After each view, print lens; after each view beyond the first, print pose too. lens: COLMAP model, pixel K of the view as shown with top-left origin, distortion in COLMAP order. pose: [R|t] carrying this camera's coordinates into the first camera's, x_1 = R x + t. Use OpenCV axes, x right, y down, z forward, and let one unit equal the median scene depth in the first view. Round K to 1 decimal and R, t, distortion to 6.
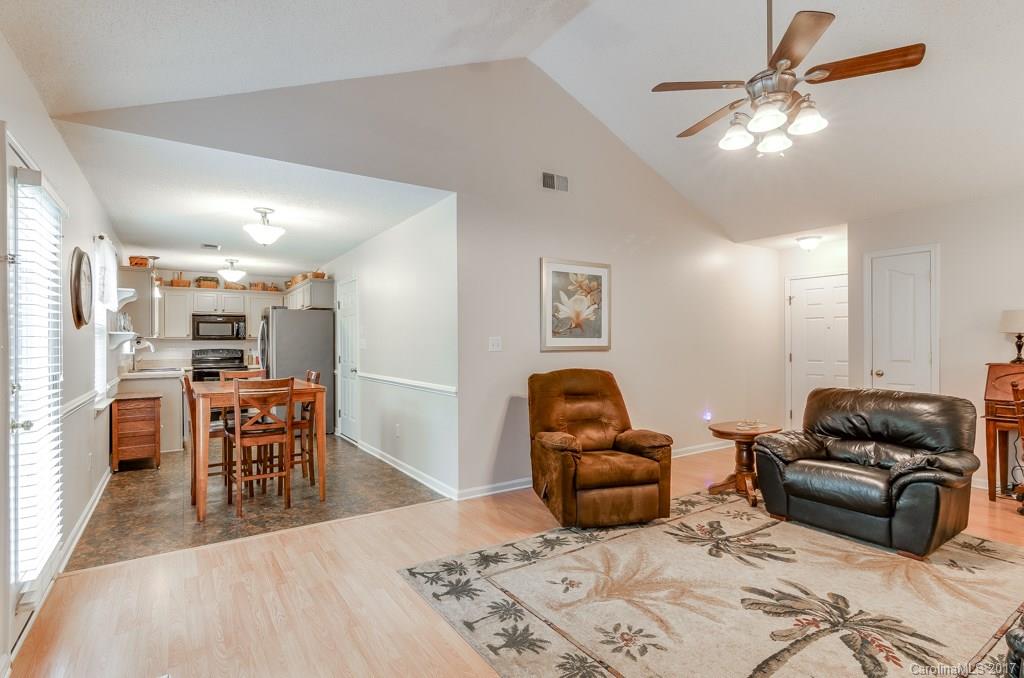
lens RADIAL K [[503.9, 0, 506.7], [0, 503.9, 343.8], [0, 0, 1]] dist [-0.004351, 0.002764]
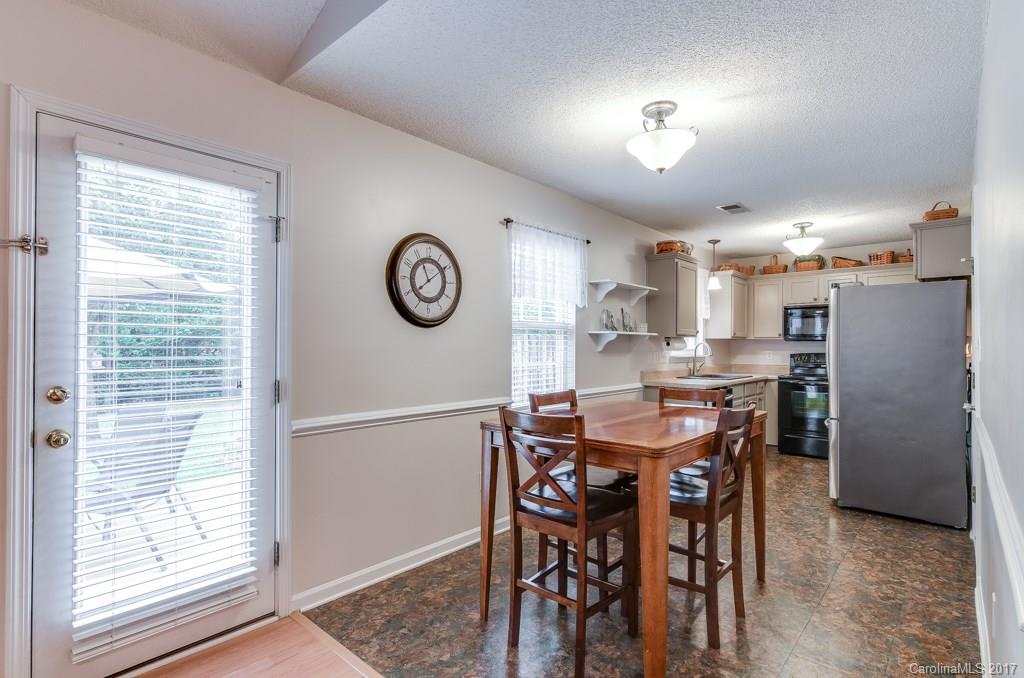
lens RADIAL K [[503.9, 0, 510.7], [0, 503.9, 341.4], [0, 0, 1]] dist [-0.004351, 0.002764]
pose [[0.259268, -0.002917, -0.965801, 0.024439], [-0.006039, 0.999971, -0.004642, -0.000842], [0.965787, 0.007036, 0.259243, 0.766821]]
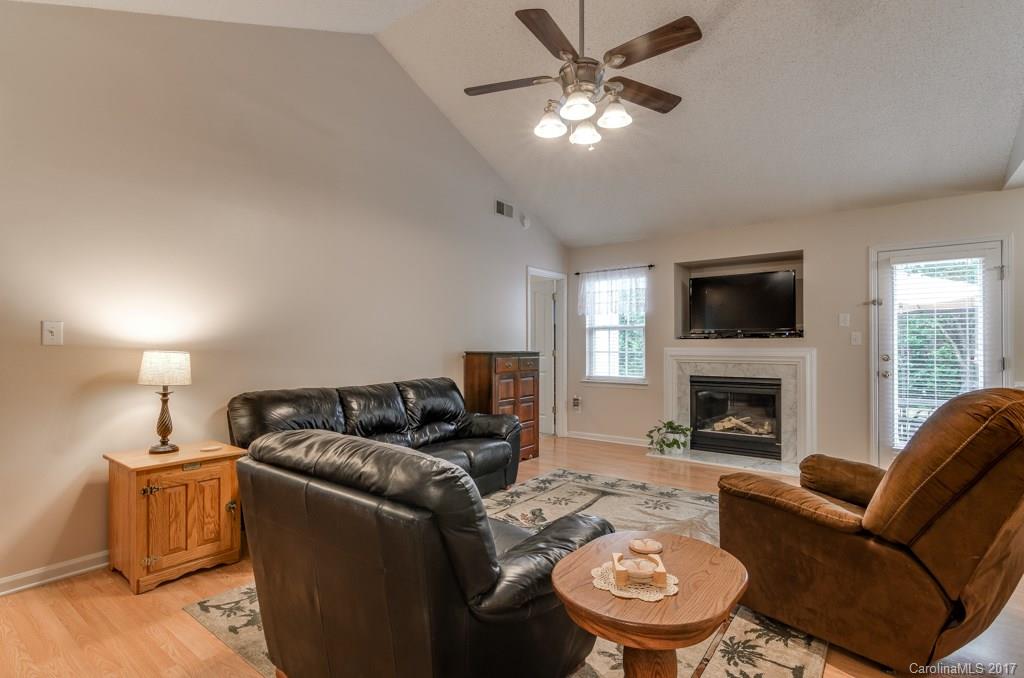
lens RADIAL K [[503.9, 0, 509.9], [0, 503.9, 344.0], [0, 0, 1]] dist [-0.004351, 0.002764]
pose [[-0.942627, 0.004664, -0.333814, 0.677177], [0.005565, 0.999983, -0.001744, 0.011355], [0.333800, -0.003501, -0.942637, 1.283562]]
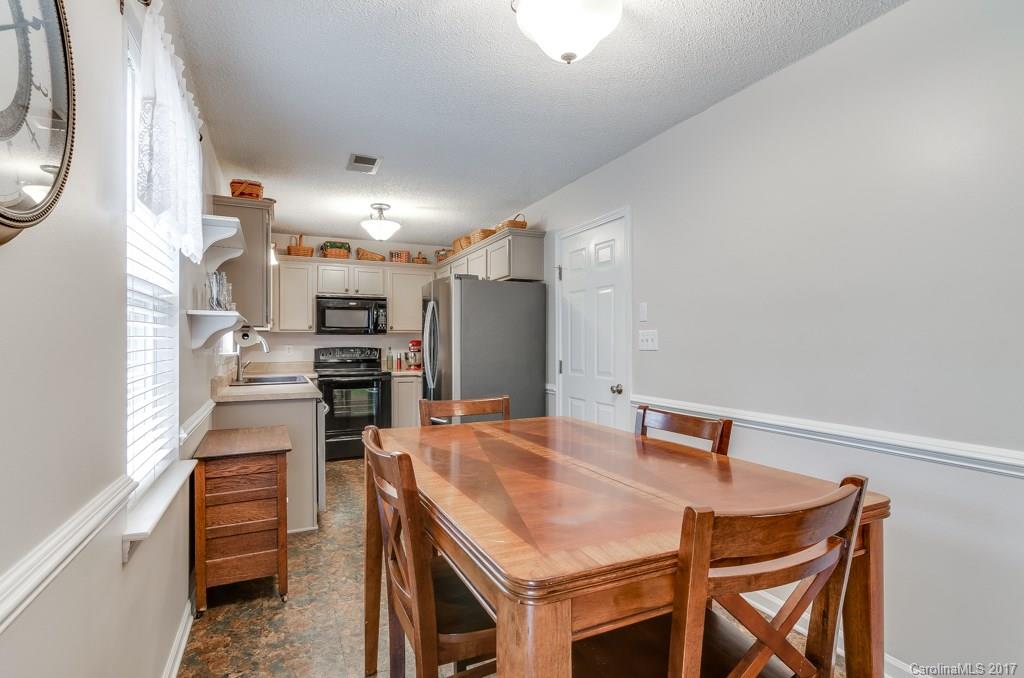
lens RADIAL K [[503.9, 0, 497.4], [0, 503.9, 345.4], [0, 0, 1]] dist [-0.004351, 0.002764]
pose [[0.986222, 0.004738, -0.165361, -0.523495], [-0.003744, 0.999973, 0.006323, 0.005282], [0.165386, -0.005617, 0.986213, 0.713113]]
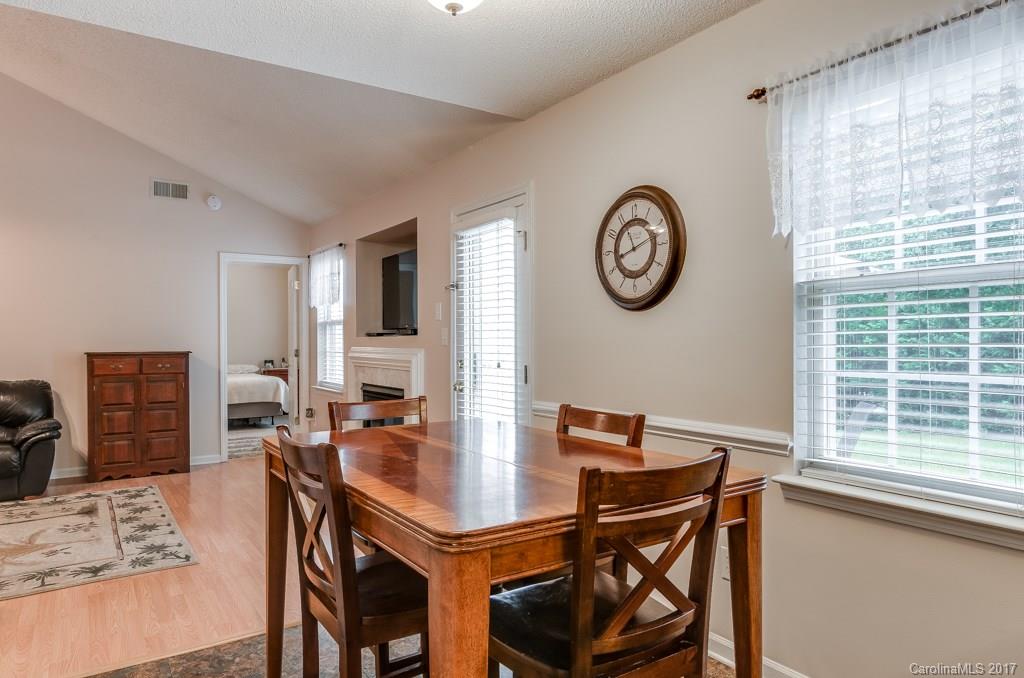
lens RADIAL K [[656.7, 0, 505.8], [0, 656.7, 343.3], [0, 0, 1]] dist [0.001253, 0.006569]
pose [[-0.999920, 0.010248, 0.007381, -0.572059], [0.010300, 0.999922, 0.007082, 0.005577], [-0.007308, 0.007157, -0.999948, 1.561708]]
